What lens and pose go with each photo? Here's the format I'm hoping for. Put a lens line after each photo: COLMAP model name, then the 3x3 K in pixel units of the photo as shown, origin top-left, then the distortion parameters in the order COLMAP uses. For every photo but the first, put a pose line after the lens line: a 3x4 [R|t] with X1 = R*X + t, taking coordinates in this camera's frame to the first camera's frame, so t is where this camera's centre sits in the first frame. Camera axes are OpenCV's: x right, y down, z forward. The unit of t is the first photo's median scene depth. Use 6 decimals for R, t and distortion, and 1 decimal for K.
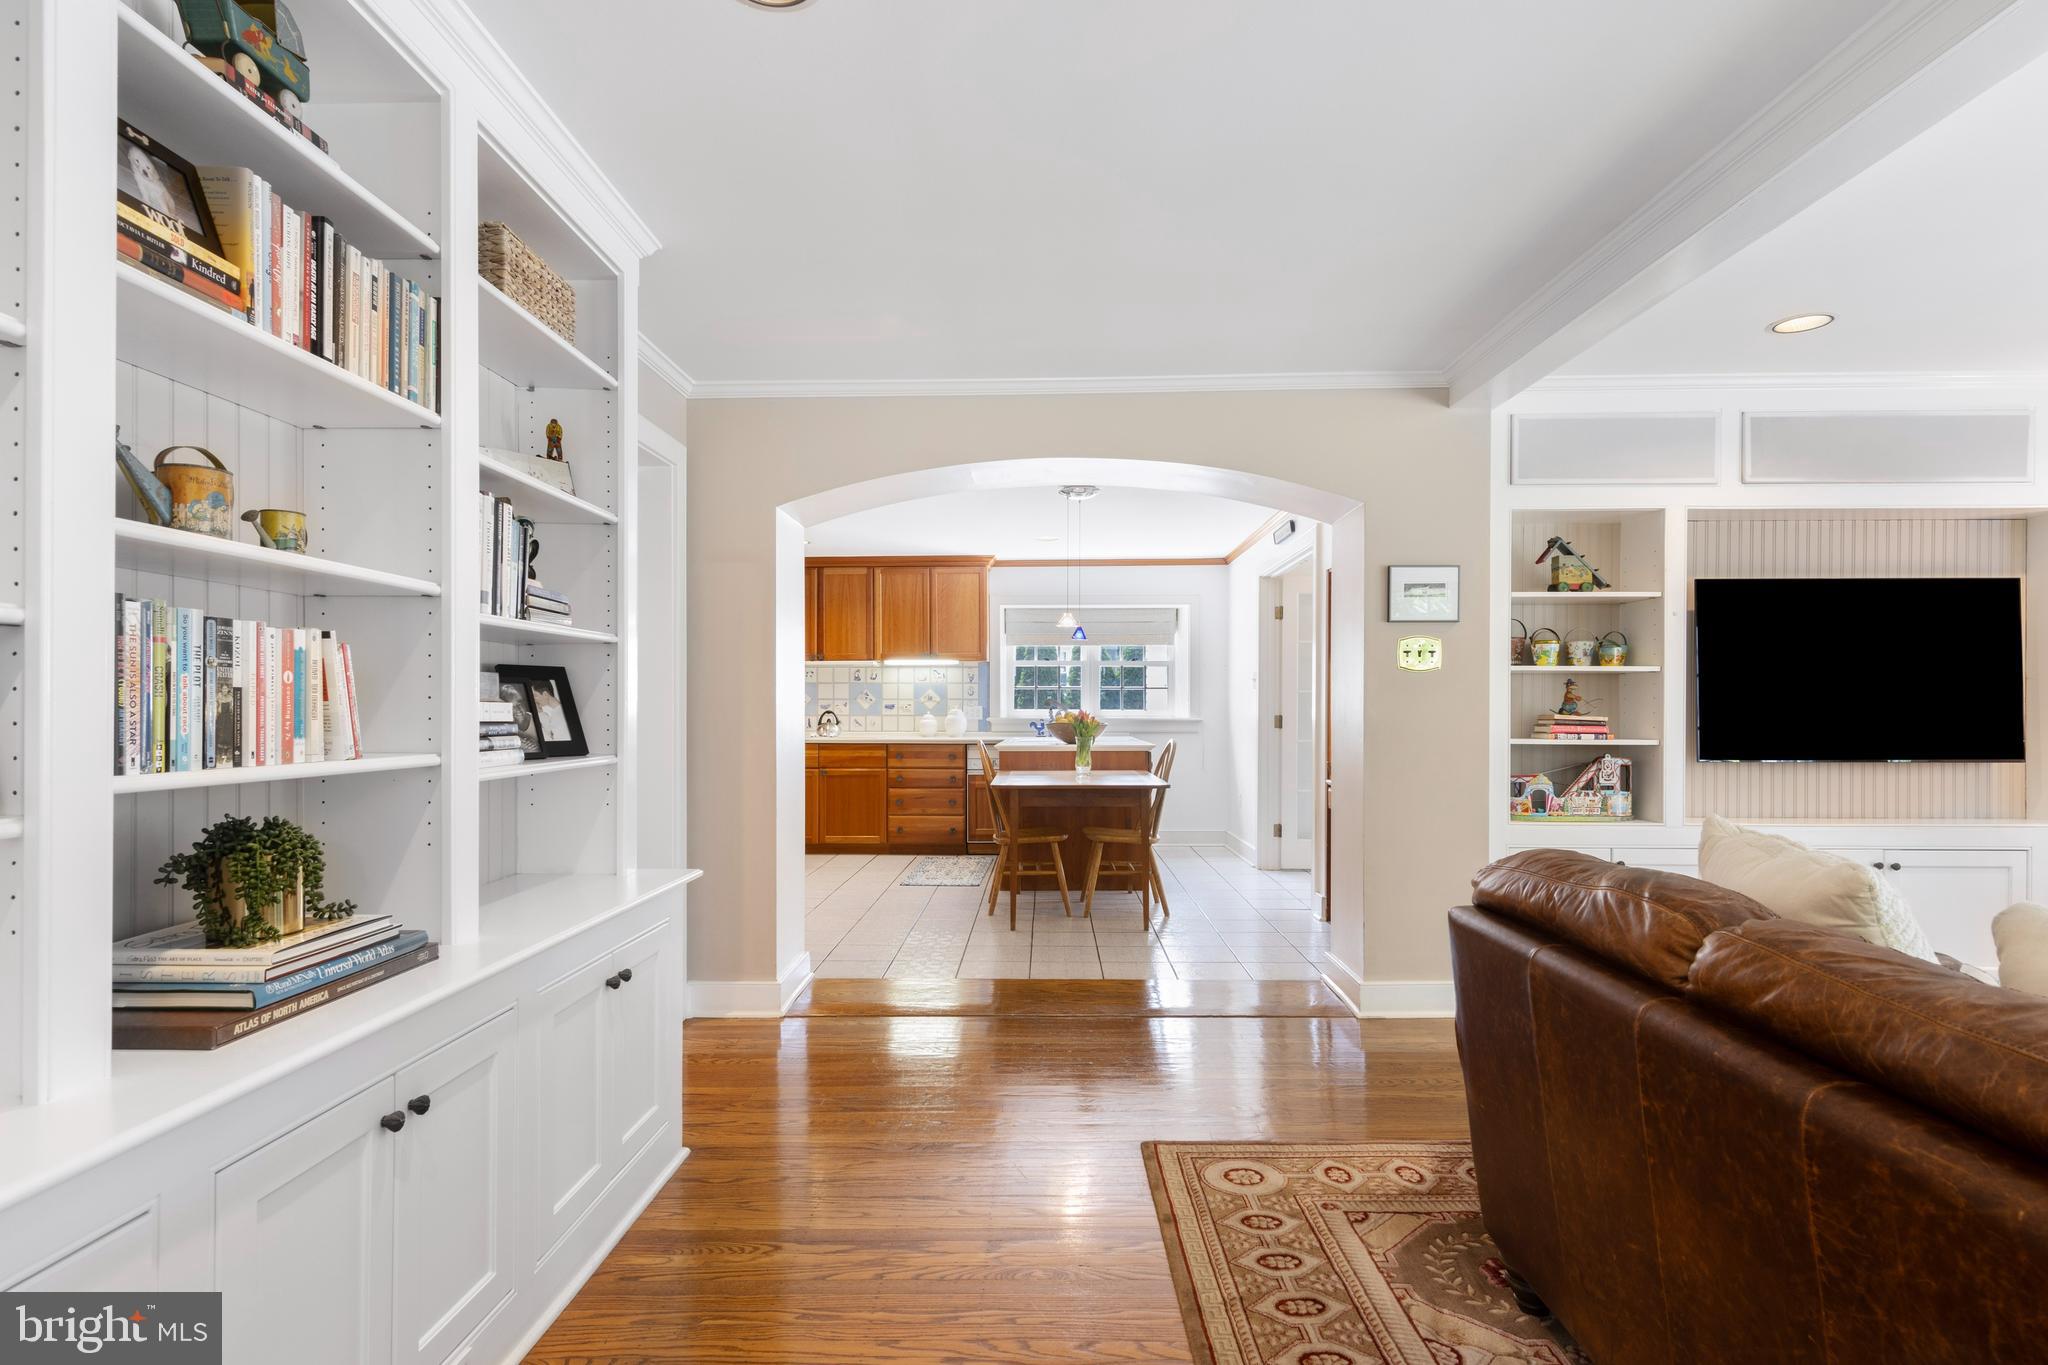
lens RADIAL K [[1063.5, 0, 1059.1], [0, 1063.5, 714.4], [0, 0, 1]] dist [0.005713, -0.002063]
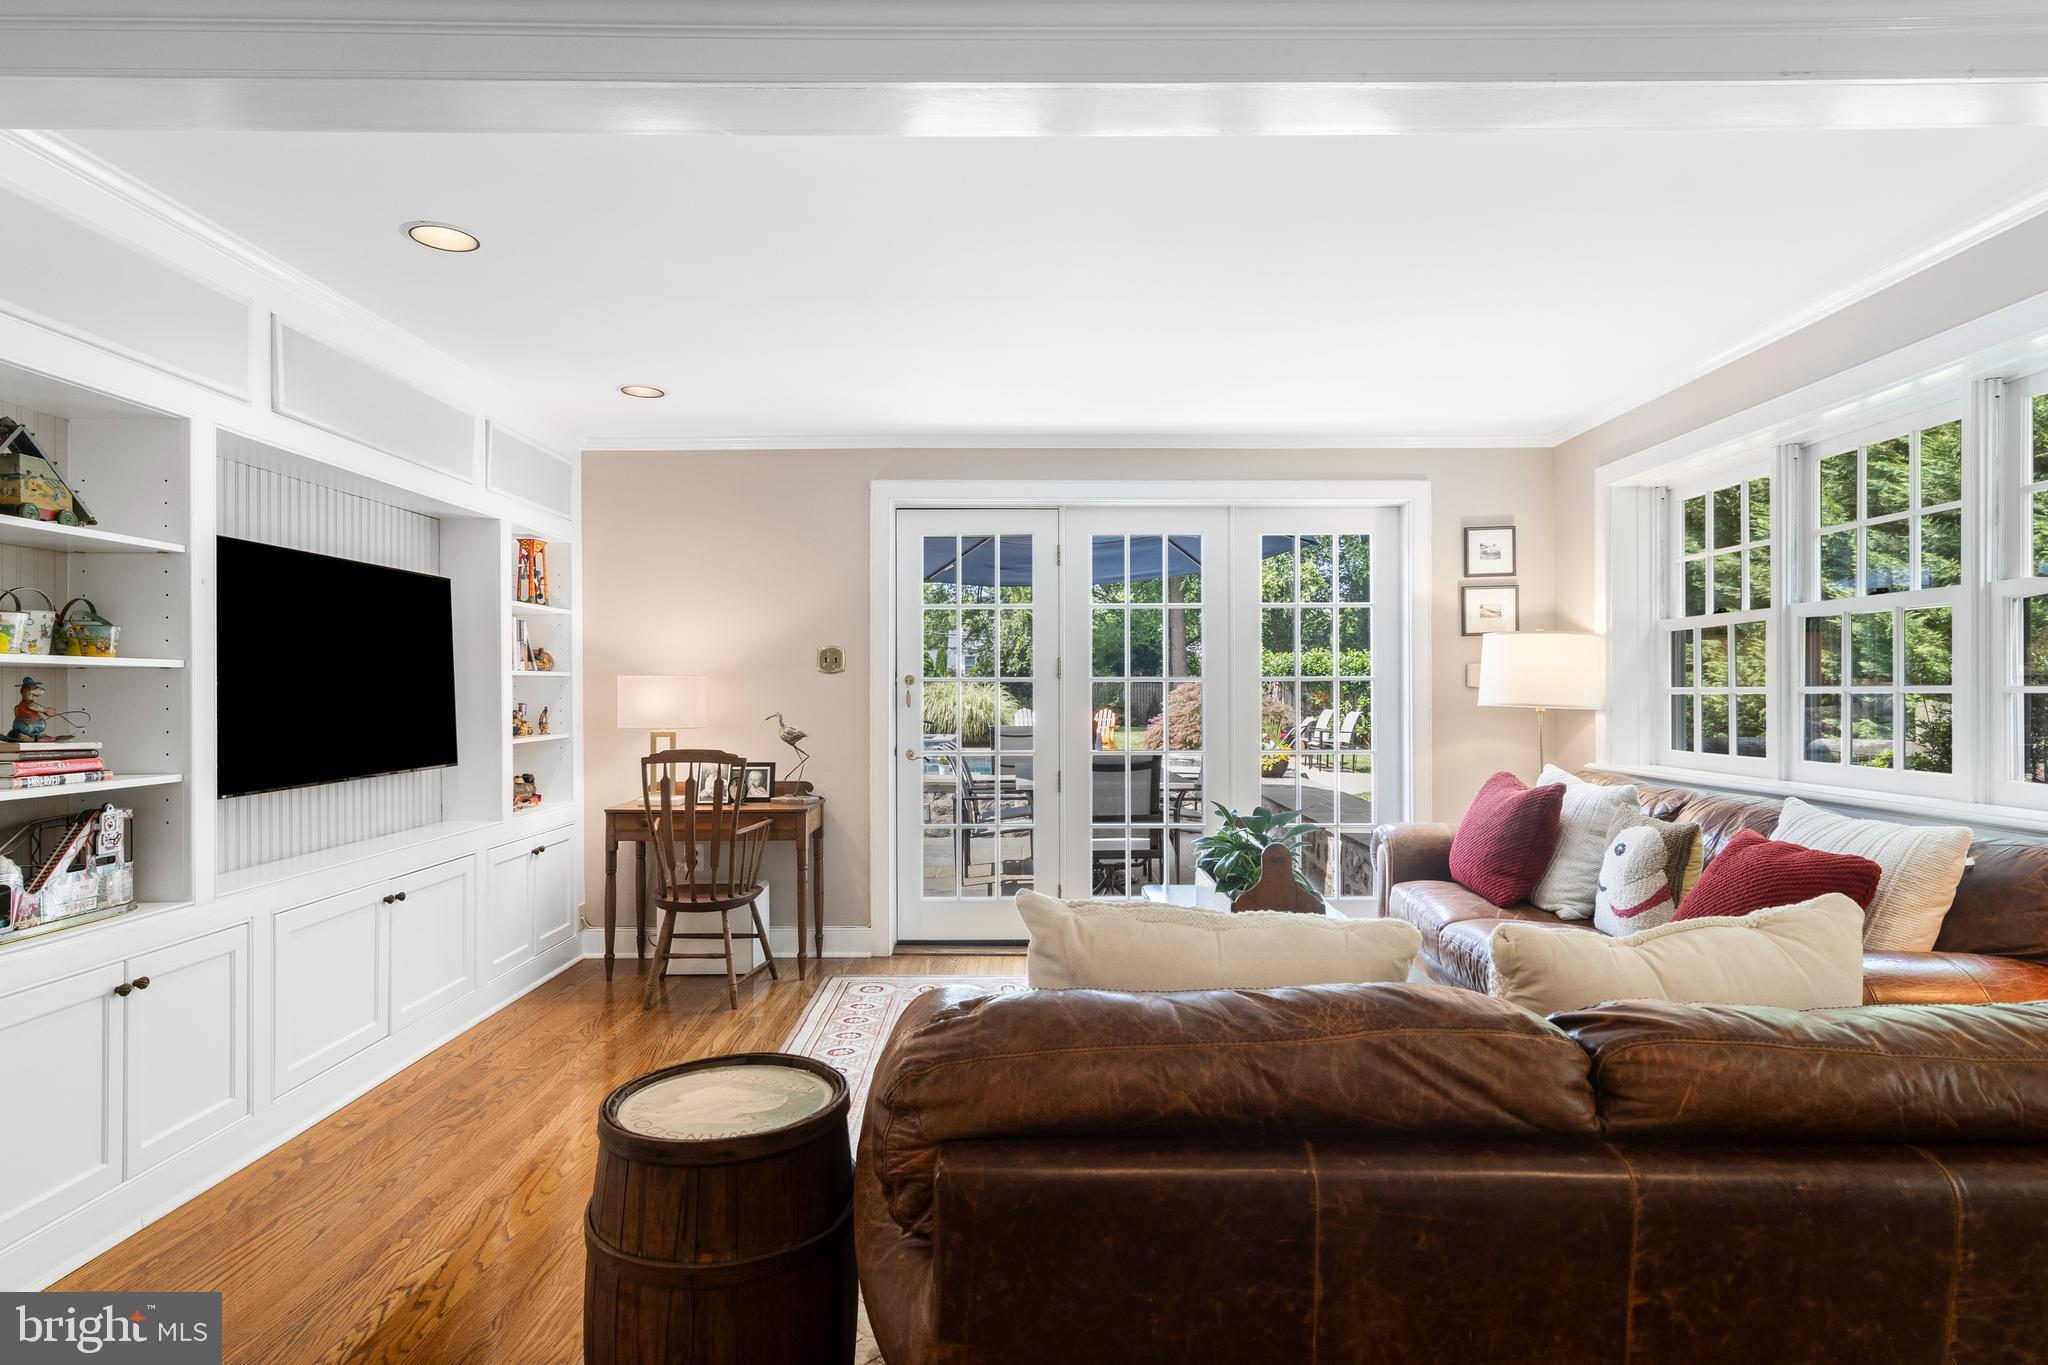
lens RADIAL K [[1063.5, 0, 1022.3], [0, 1063.5, 687.7], [0, 0, 1]] dist [0.005713, -0.002063]
pose [[0.021214, -0.000270, 0.999775, -0.036989], [0.006899, 0.999976, 0.000124, -0.012612], [-0.999751, 0.006894, 0.021215, 0.242669]]
